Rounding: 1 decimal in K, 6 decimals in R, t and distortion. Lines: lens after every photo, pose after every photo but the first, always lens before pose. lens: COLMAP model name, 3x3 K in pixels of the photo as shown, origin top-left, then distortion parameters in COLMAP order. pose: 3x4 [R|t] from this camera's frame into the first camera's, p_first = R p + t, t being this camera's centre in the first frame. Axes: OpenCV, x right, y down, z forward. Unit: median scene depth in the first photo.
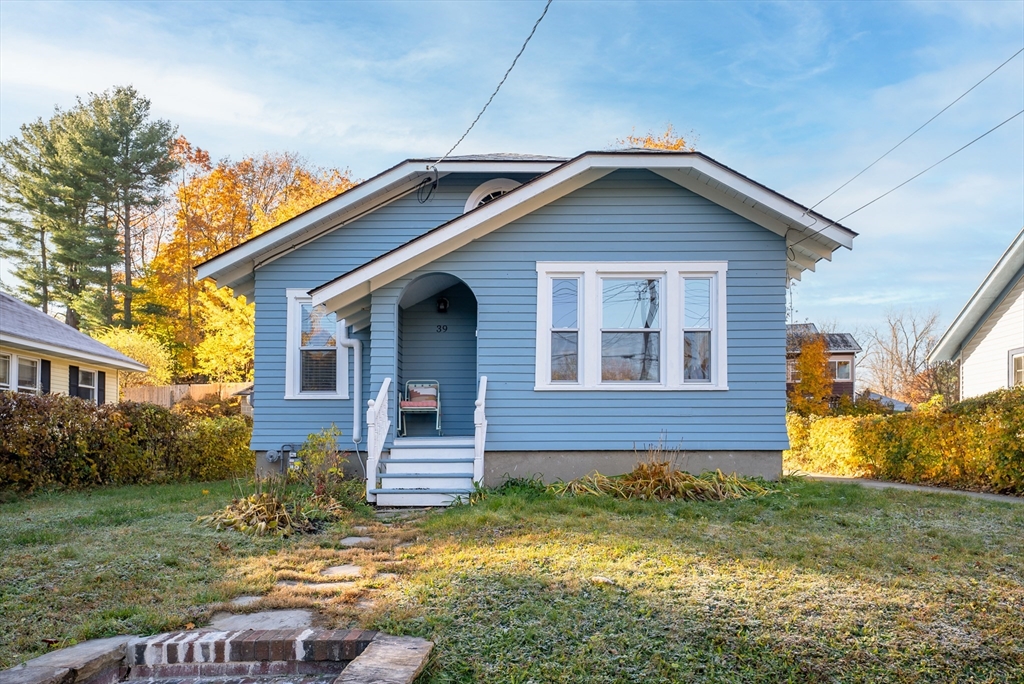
lens RADIAL K [[656.5, 0, 530.2], [0, 656.5, 441.3], [0, 0, 1]] dist [0.020365, -0.003311]
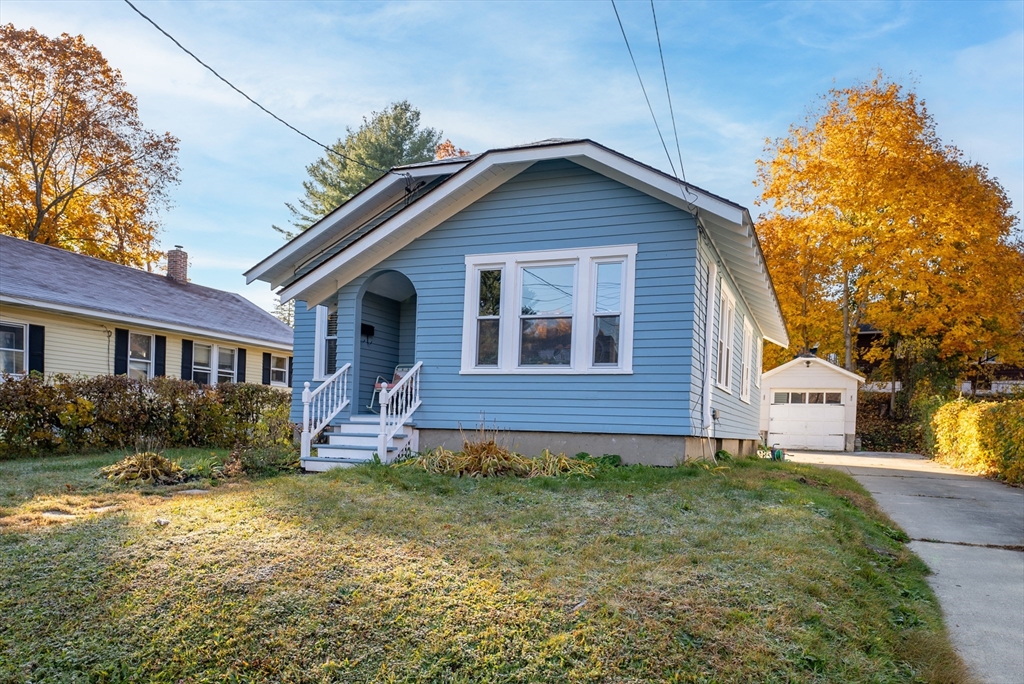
lens RADIAL K [[656.5, 0, 530.2], [0, 656.5, 441.3], [0, 0, 1]] dist [0.020365, -0.003311]
pose [[0.944114, 0.033951, -0.327867, 0.480367], [-0.024677, 0.999170, 0.032406, -0.003583], [0.328695, -0.022504, 0.944168, 0.000755]]
